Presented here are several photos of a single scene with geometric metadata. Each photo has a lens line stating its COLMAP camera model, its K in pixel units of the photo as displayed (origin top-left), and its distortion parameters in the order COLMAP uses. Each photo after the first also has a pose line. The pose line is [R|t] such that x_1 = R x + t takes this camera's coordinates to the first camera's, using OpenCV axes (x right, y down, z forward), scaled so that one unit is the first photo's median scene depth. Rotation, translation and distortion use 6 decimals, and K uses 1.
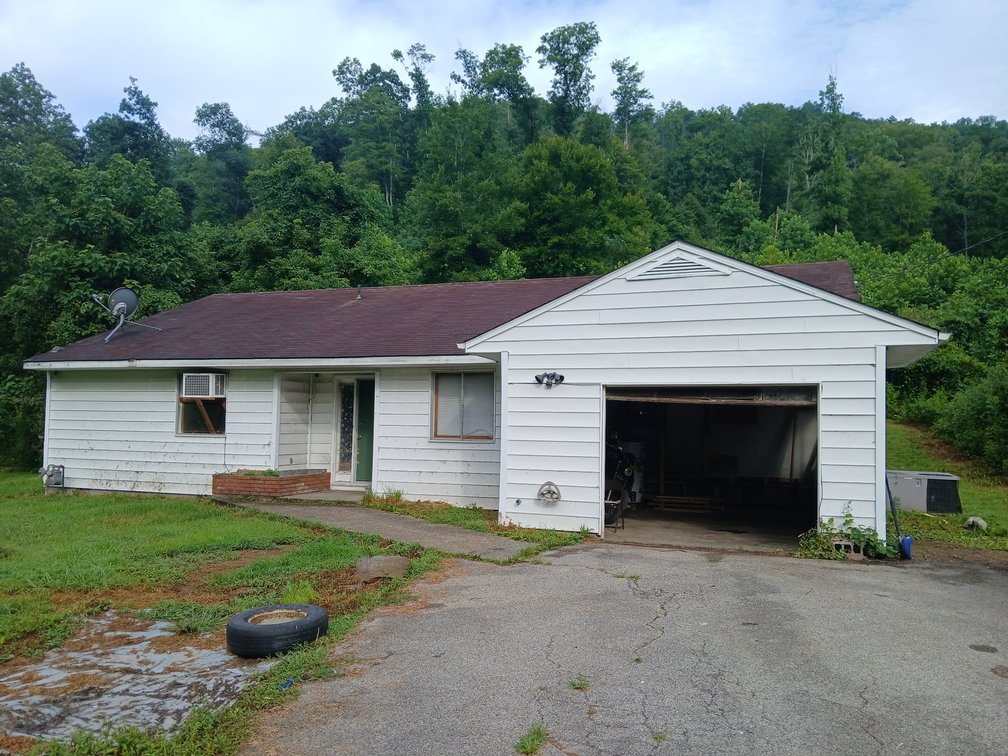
lens RADIAL K [[782.4, 0, 504.0], [0, 782.4, 407.5], [0, 0, 1]] dist [0.031867, -0.090571]
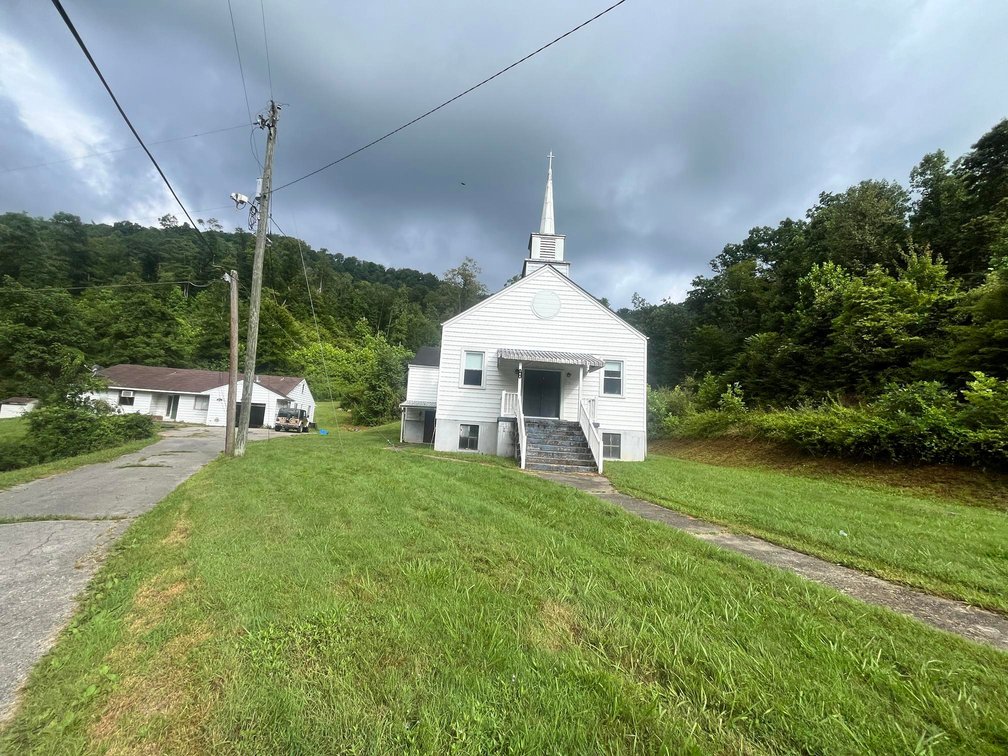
lens RADIAL K [[407.1, 0, 500.2], [0, 407.1, 378.6], [0, 0, 1]] dist [-0.002242, -0.001019]
pose [[0.854791, 0.098452, 0.509549, 0.062782], [-0.059649, 0.993972, -0.091986, -0.008645], [-0.515534, 0.048234, 0.855511, -0.582484]]
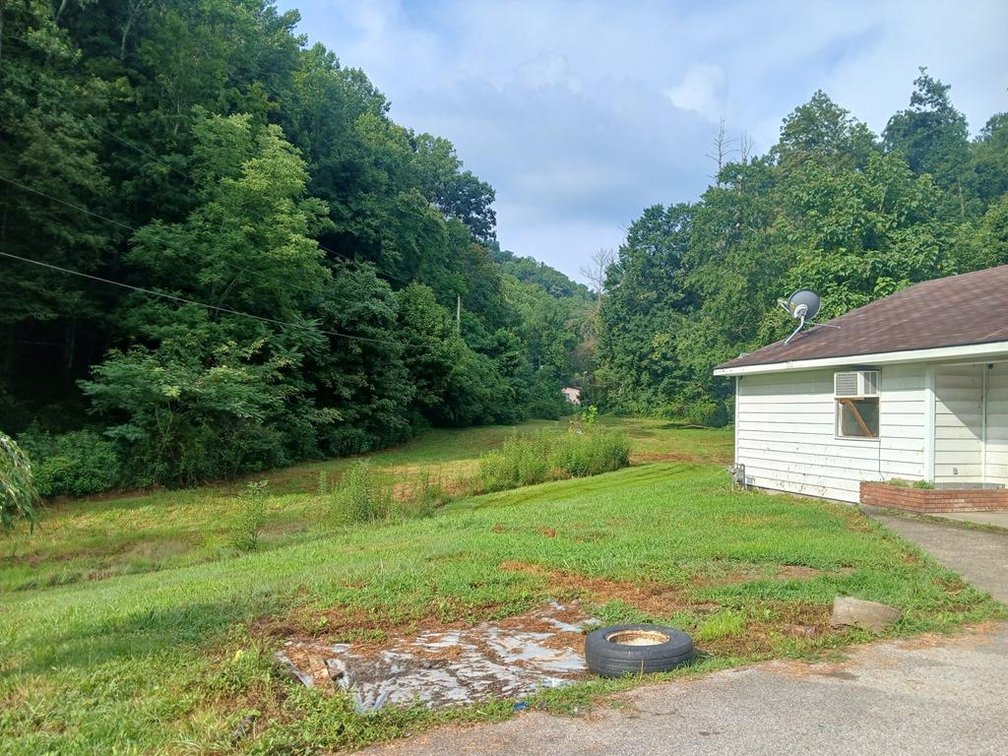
lens RADIAL K [[782.4, 0, 504.0], [0, 782.4, 407.5], [0, 0, 1]] dist [0.031867, -0.090571]
pose [[0.557800, -0.013545, -0.829865, 0.046339], [0.012721, 0.999889, -0.007769, 0.000282], [0.829878, -0.006223, 0.557911, 0.043928]]
